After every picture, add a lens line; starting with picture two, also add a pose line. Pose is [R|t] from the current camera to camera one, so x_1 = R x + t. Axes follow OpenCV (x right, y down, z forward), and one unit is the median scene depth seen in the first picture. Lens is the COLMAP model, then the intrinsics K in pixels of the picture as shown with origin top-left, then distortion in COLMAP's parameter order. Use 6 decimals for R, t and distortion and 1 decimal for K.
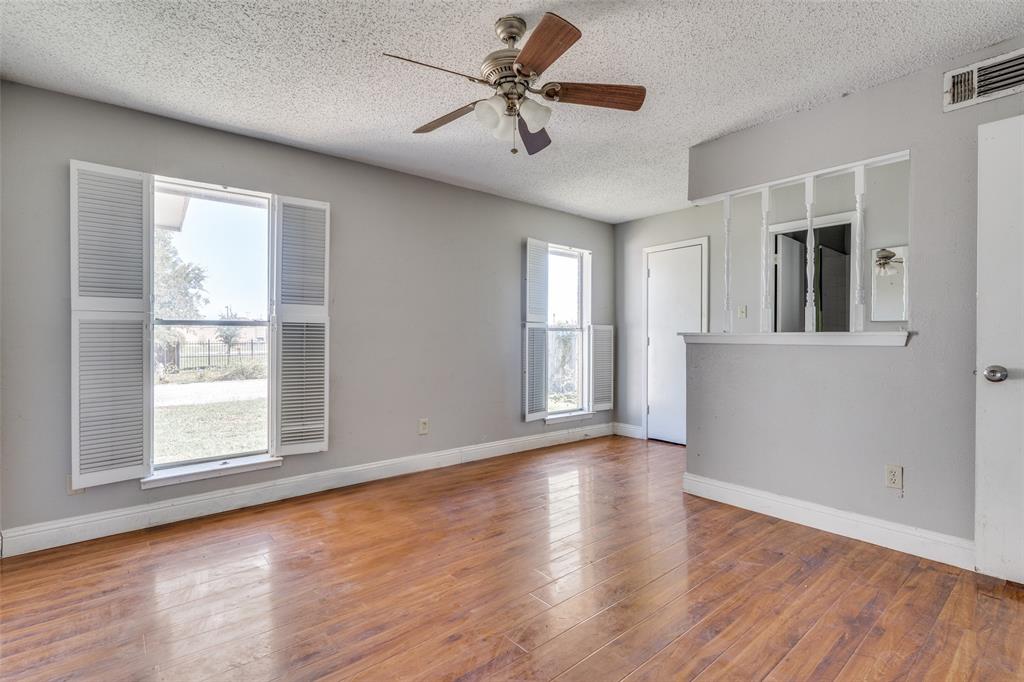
lens RADIAL K [[468.9, 0, 514.6], [0, 468.9, 342.9], [0, 0, 1]] dist [-0.004856, -0.000030]
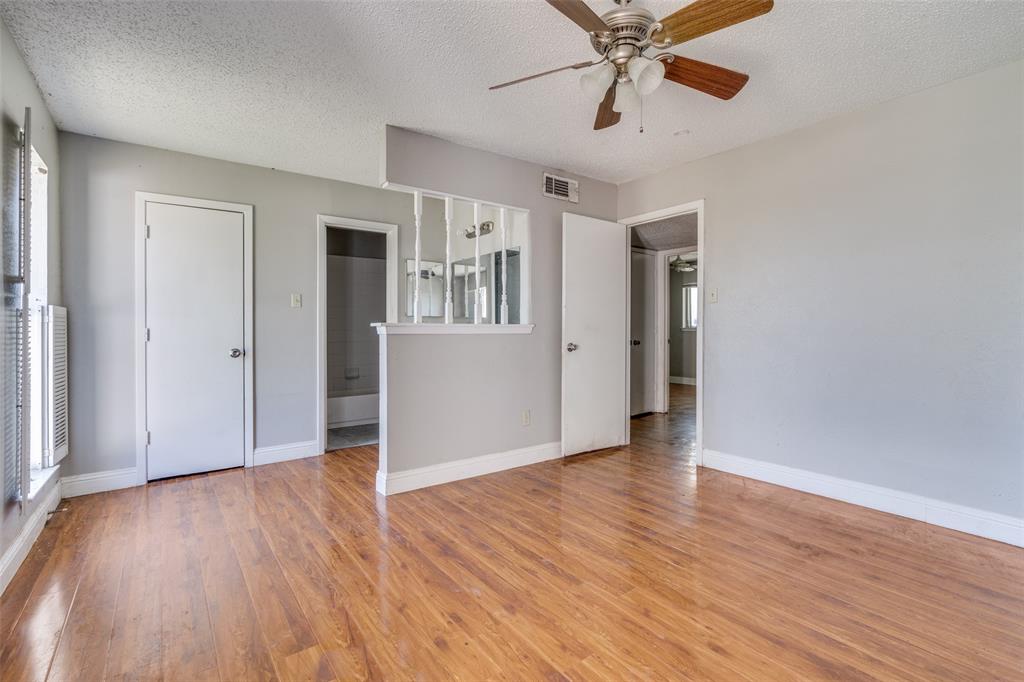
lens RADIAL K [[477.7, 0, 516.9], [0, 477.7, 335.8], [0, 0, 1]] dist [-0.001310, 0.000134]
pose [[0.052002, -0.011891, 0.998576, -0.717040], [0.012679, 0.999856, 0.011246, -0.004393], [-0.998567, 0.012076, 0.052145, 0.880906]]
